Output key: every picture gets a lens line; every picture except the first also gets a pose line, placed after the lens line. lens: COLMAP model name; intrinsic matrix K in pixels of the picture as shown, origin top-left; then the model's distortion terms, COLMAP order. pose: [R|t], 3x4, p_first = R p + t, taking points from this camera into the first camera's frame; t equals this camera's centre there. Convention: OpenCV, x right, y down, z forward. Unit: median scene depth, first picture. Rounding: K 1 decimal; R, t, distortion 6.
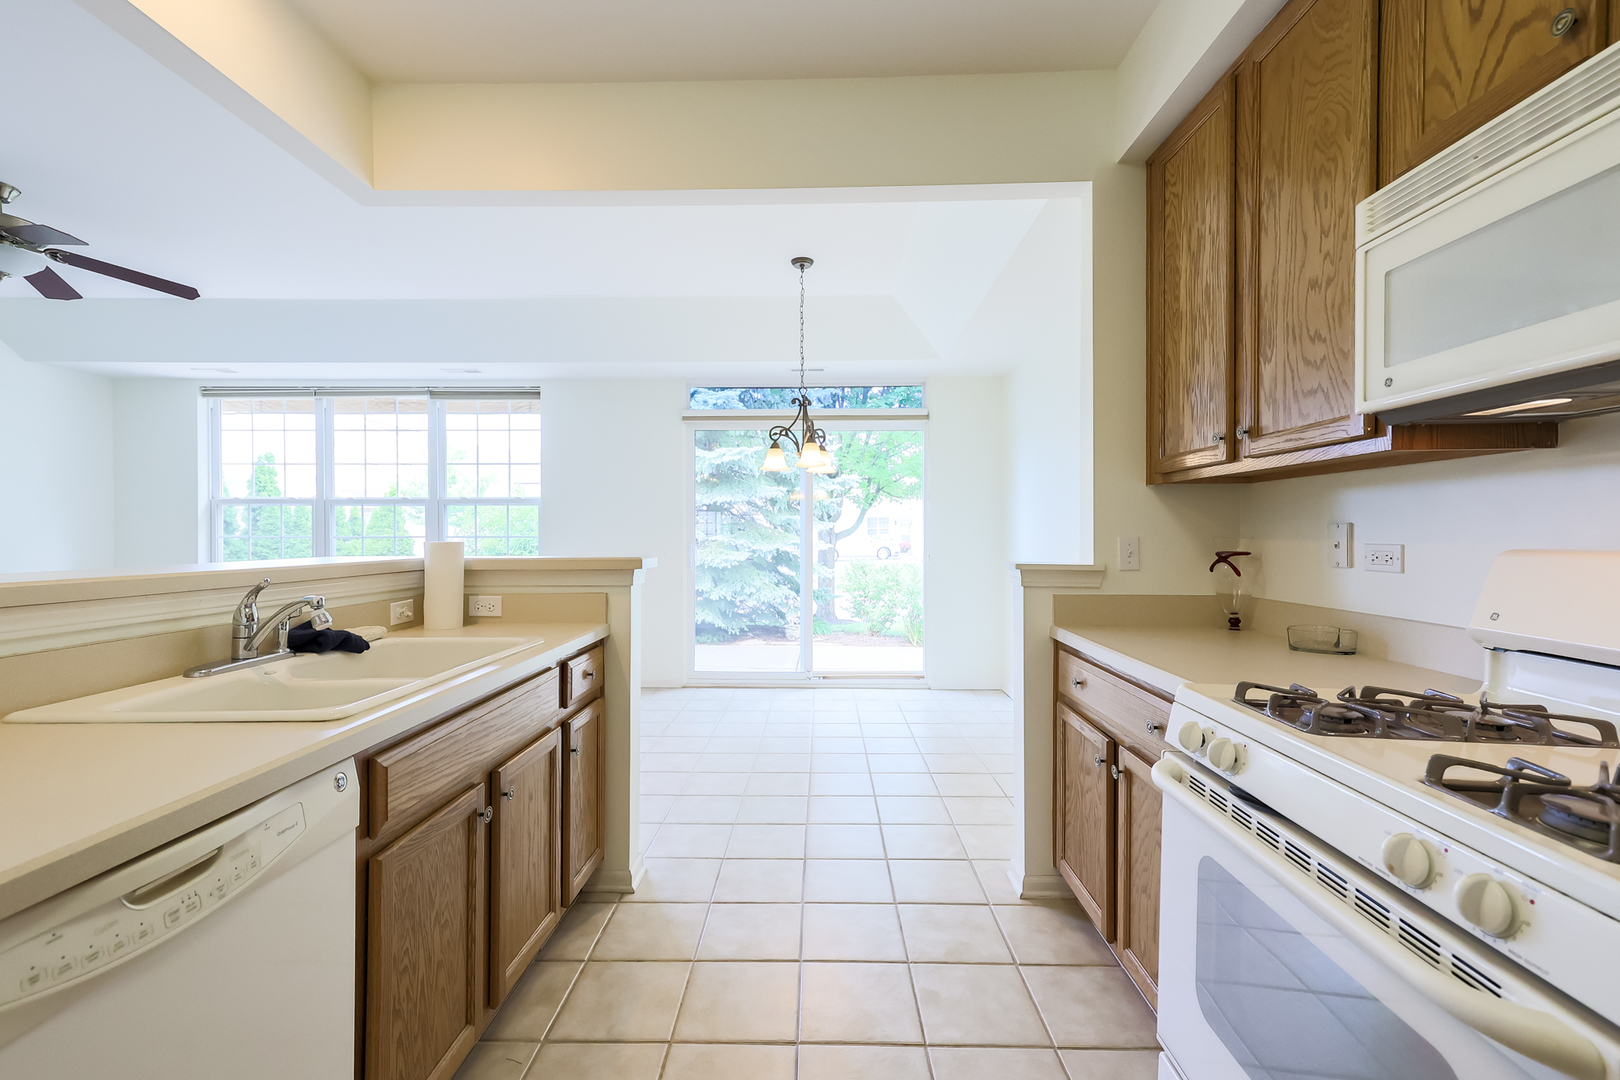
lens RADIAL K [[668.7, 0, 802.9], [0, 668.7, 533.4], [0, 0, 1]] dist [0.020452, 0.000015]
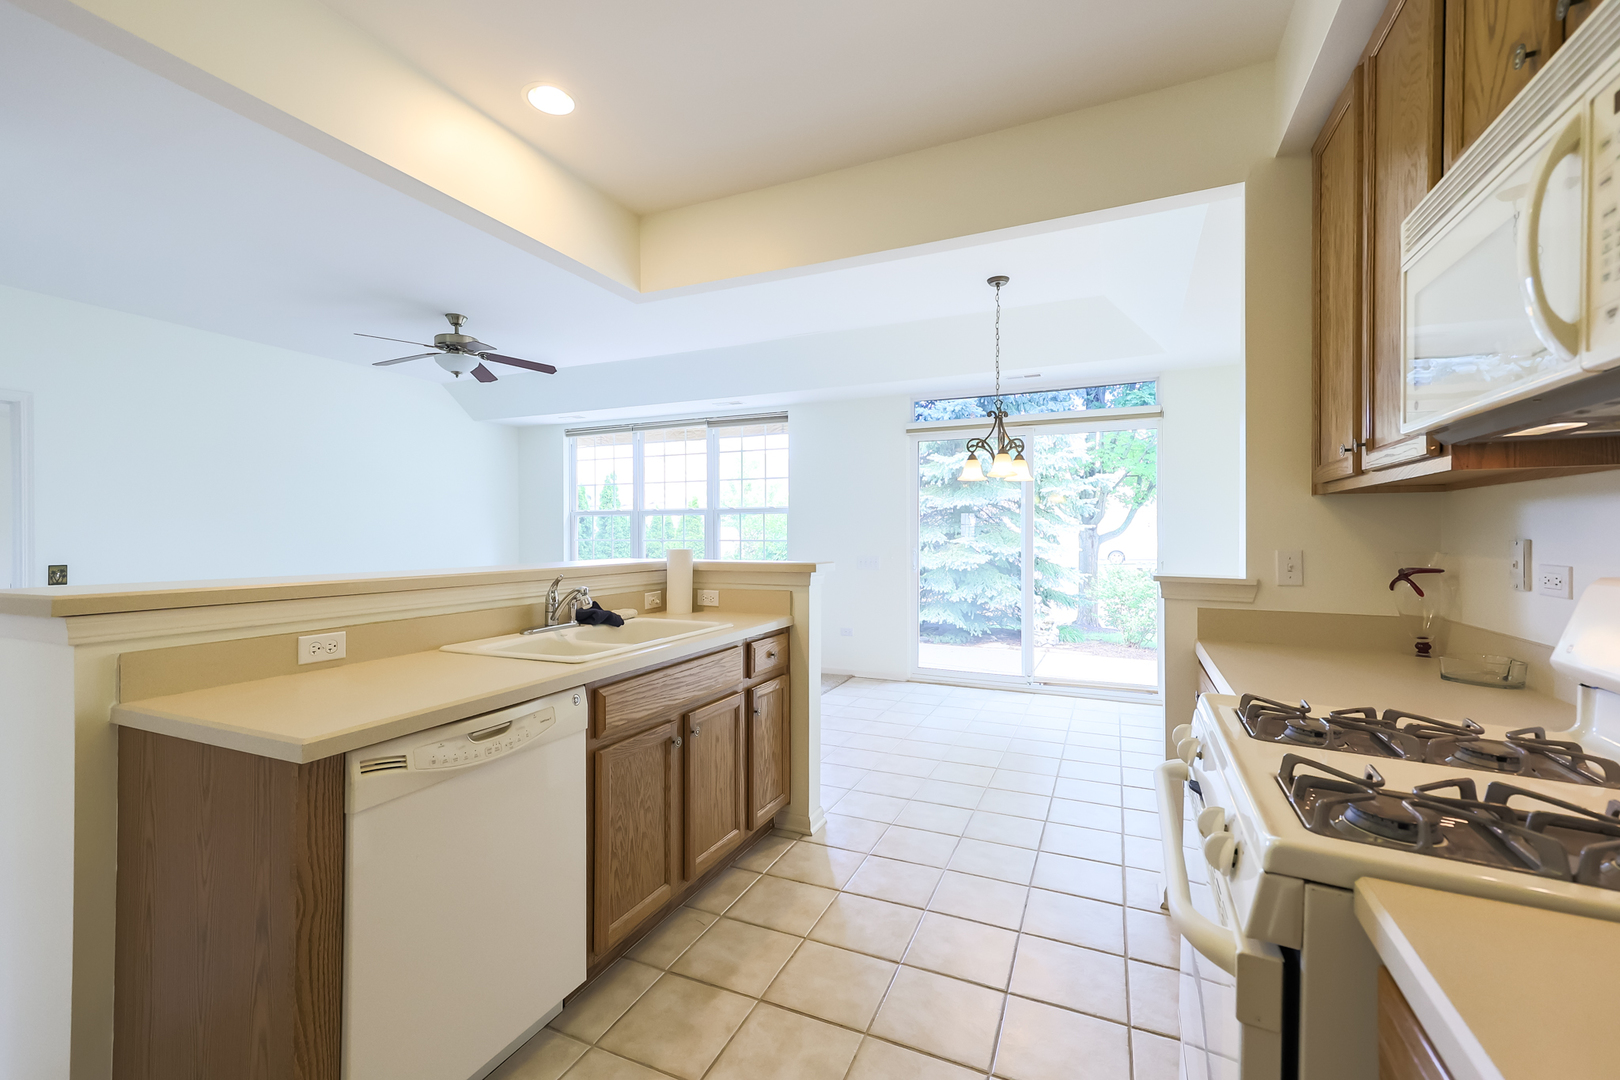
lens RADIAL K [[668.7, 0, 802.9], [0, 668.7, 533.4], [0, 0, 1]] dist [0.020452, 0.000015]
pose [[0.920006, -0.001052, -0.391902, 0.223777], [0.001055, 0.999999, -0.000207, -0.018891], [0.391902, -0.000223, 0.920007, -0.139911]]
